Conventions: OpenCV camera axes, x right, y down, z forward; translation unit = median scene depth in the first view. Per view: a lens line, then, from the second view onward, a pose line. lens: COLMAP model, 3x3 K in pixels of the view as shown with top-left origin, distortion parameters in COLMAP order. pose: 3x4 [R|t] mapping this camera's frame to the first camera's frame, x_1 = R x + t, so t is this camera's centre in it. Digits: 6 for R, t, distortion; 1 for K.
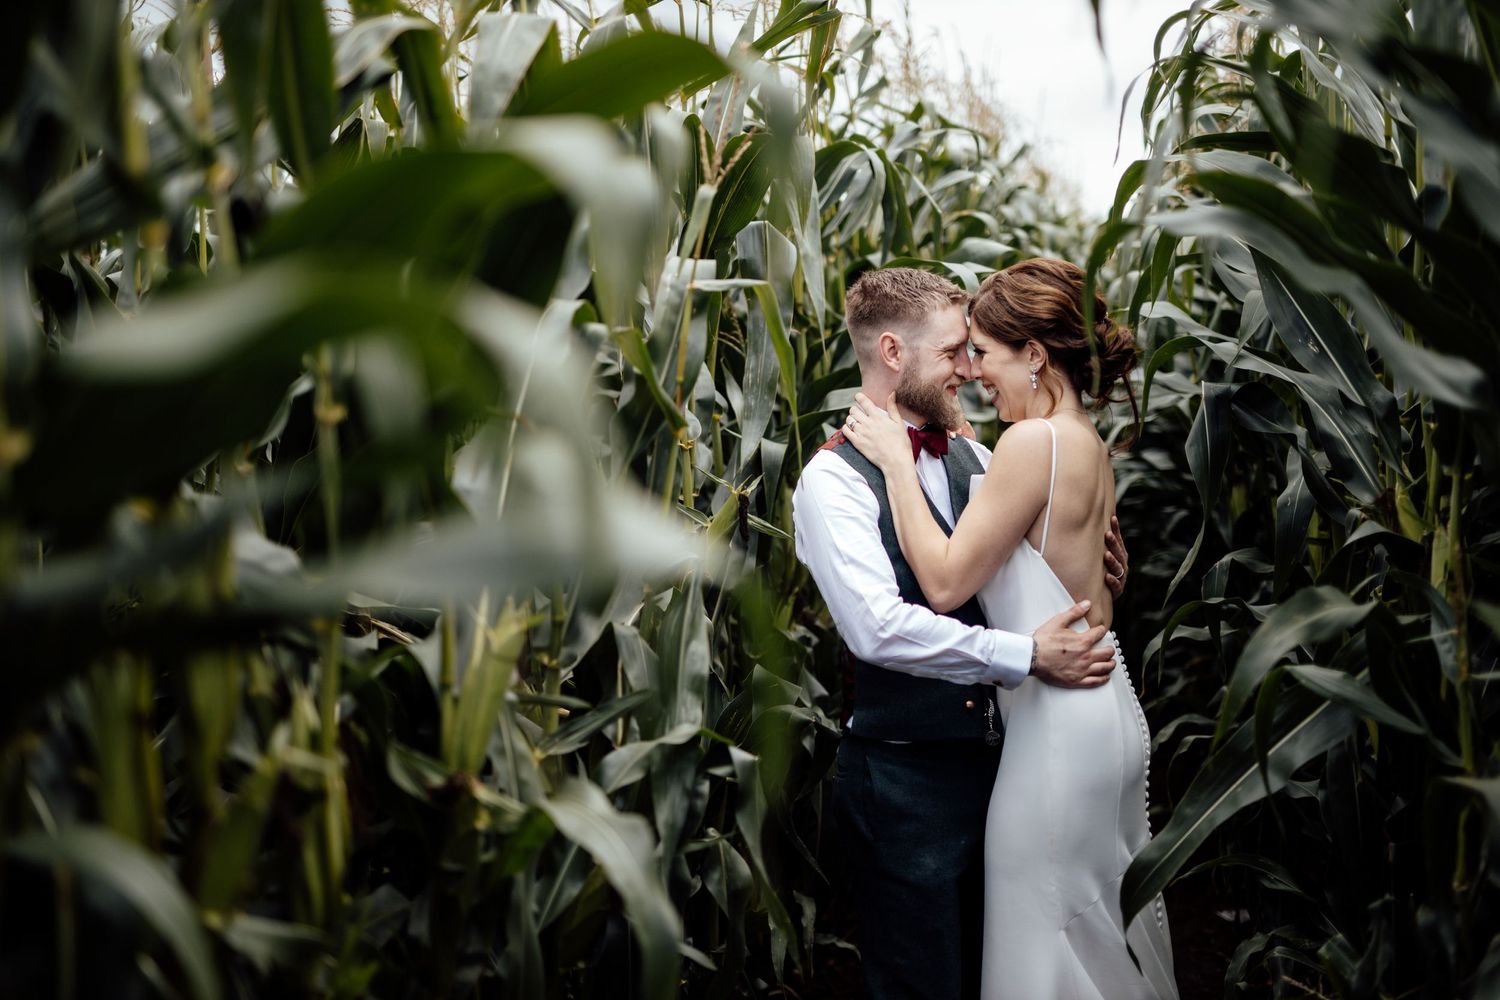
lens RADIAL K [[2043.0, 0, 750.0], [0, 2043.0, 500.0], [0, 0, 1]] dist [0.092372, -0.787316]
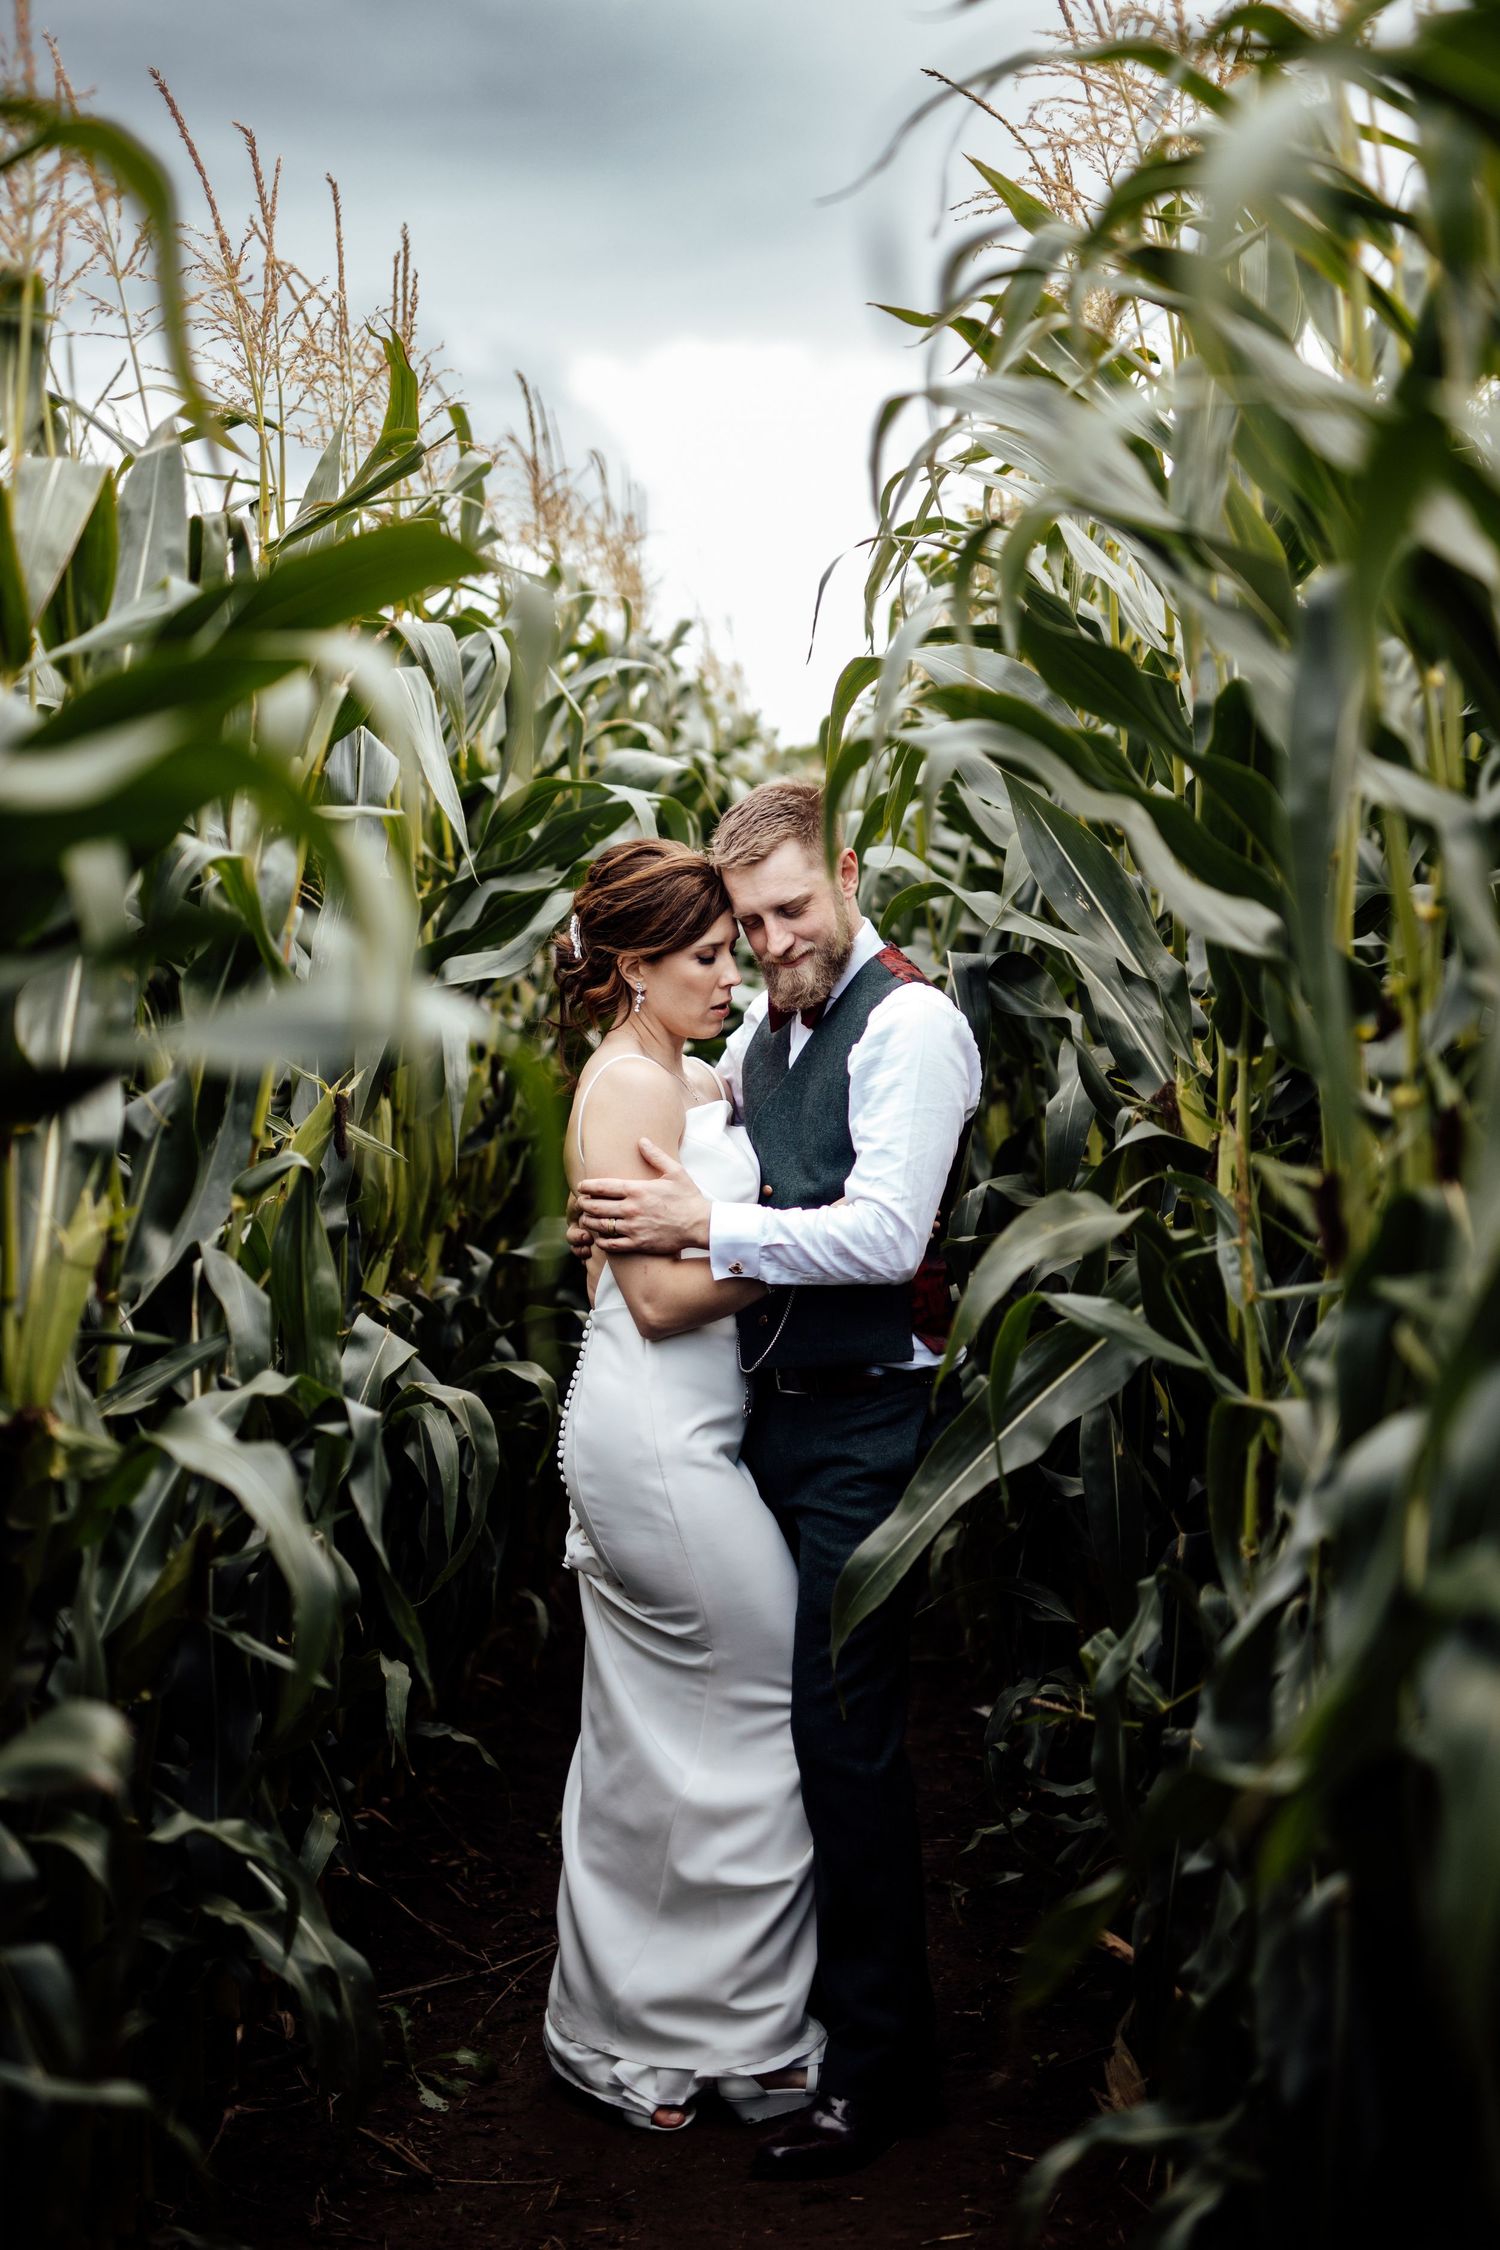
lens RADIAL K [[3366.7, 0, 750.0], [0, 3366.7, 1125.0], [0, 0, 1]] dist [0.100836, -5.494415]
pose [[0.988507, 0.000039, 0.151173, -0.045681], [0.002869, 0.999815, -0.019021, 0.036797], [-0.151146, 0.019237, 0.988324, -0.262499]]
